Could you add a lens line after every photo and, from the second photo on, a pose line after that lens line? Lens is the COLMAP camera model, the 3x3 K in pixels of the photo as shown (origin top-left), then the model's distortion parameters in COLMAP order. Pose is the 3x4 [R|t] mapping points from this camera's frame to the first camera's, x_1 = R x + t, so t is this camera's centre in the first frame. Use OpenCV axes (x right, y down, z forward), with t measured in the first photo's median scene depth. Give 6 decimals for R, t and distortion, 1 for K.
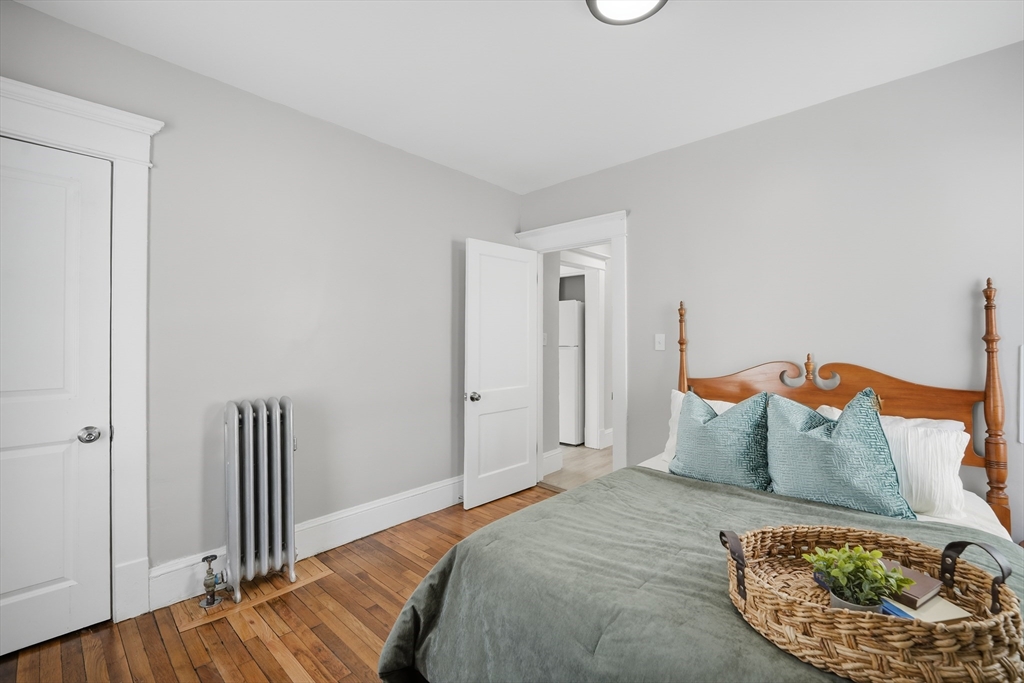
lens RADIAL K [[422.5, 0, 506.5], [0, 422.5, 342.0], [0, 0, 1]] dist [-0.007857, -0.001203]
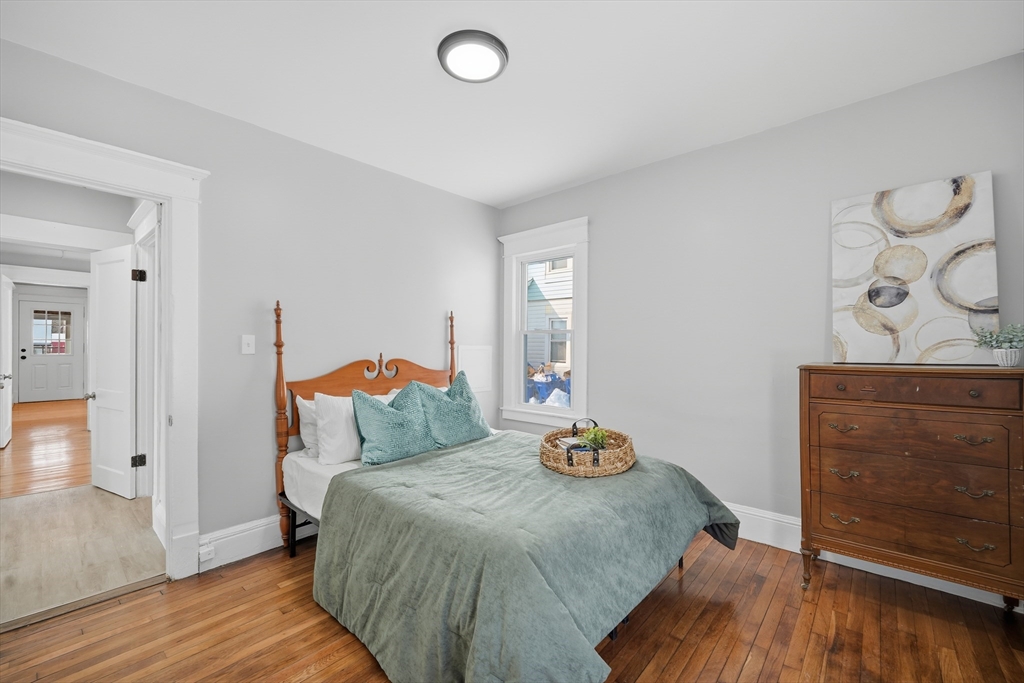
lens RADIAL K [[422.5, 0, 505.7], [0, 422.5, 338.5], [0, 0, 1]] dist [-0.007857, -0.001203]
pose [[-0.017555, 0.018355, 0.999677, -0.809359], [0.006209, 0.999814, -0.018249, 0.012787], [-0.999827, 0.005886, -0.017665, 0.796399]]
